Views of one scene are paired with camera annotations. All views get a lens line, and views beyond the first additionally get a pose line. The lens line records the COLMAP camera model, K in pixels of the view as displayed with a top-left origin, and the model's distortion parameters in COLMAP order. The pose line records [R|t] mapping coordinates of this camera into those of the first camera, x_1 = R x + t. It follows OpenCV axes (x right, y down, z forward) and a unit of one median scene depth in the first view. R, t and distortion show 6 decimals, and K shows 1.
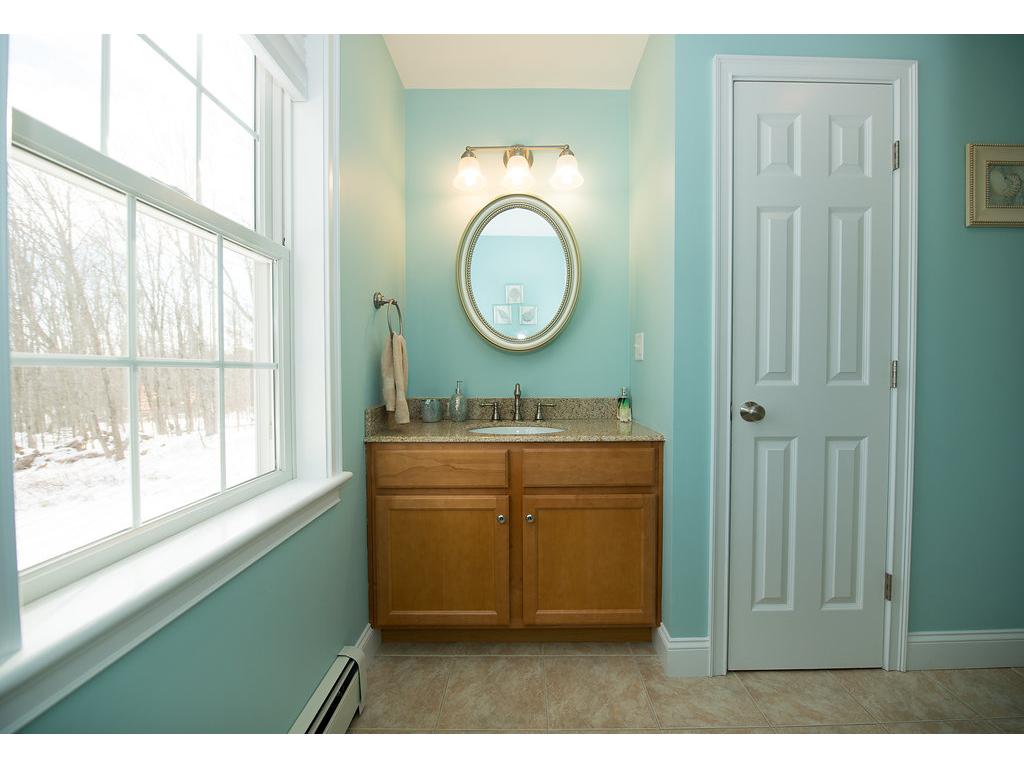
lens RADIAL K [[439.8, 0, 510.7], [0, 439.8, 378.2], [0, 0, 1]] dist [-0.011633, -0.000659]
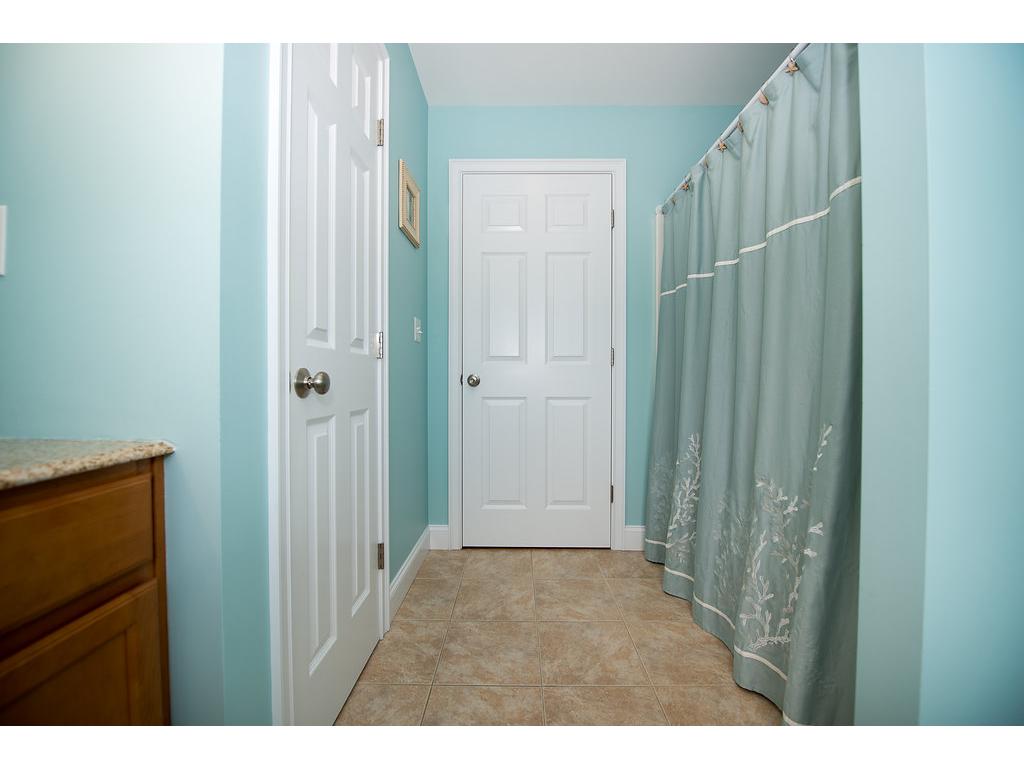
lens RADIAL K [[413.7, 0, 497.6], [0, 413.7, 387.9], [0, 0, 1]] dist [-0.017541, -0.001728]
pose [[-0.027895, -0.008798, 0.999572, -0.078984], [0.007827, 0.999929, 0.009020, 0.072392], [-0.999580, 0.008075, -0.027824, 0.656267]]
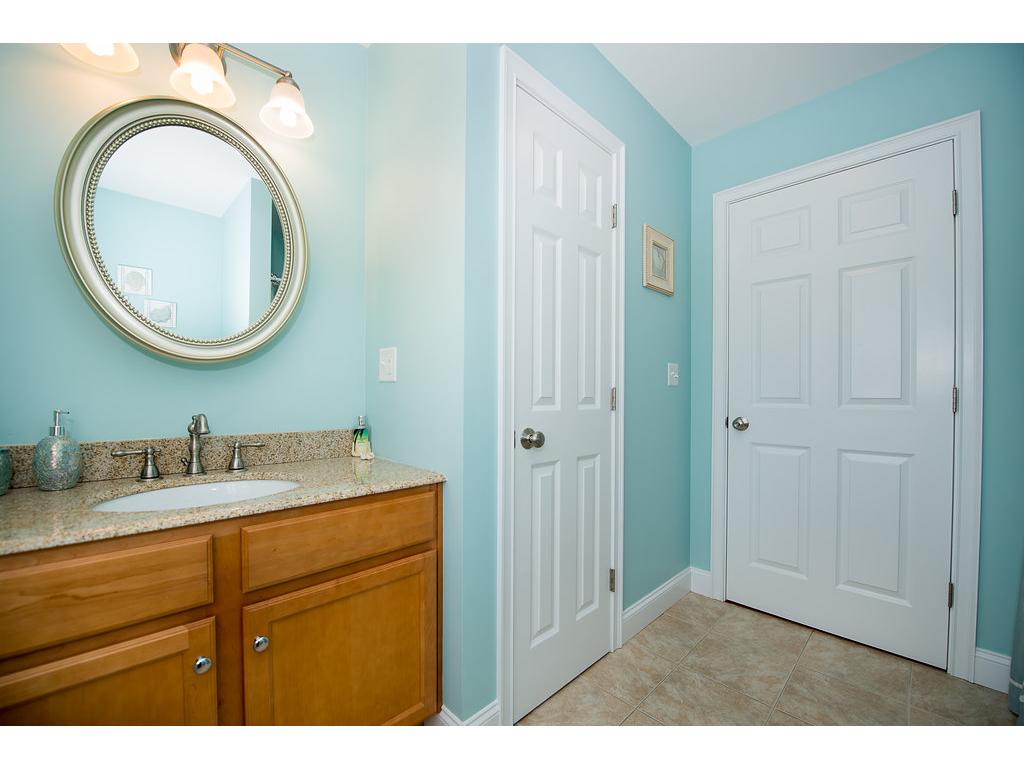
lens RADIAL K [[413.7, 0, 494.6], [0, 413.7, 395.8], [0, 0, 1]] dist [-0.017541, -0.001728]
pose [[0.699294, 0.004081, 0.714823, -0.130373], [0.004046, 0.999945, -0.009667, -0.007466], [-0.714823, 0.009652, 0.699239, 0.388149]]
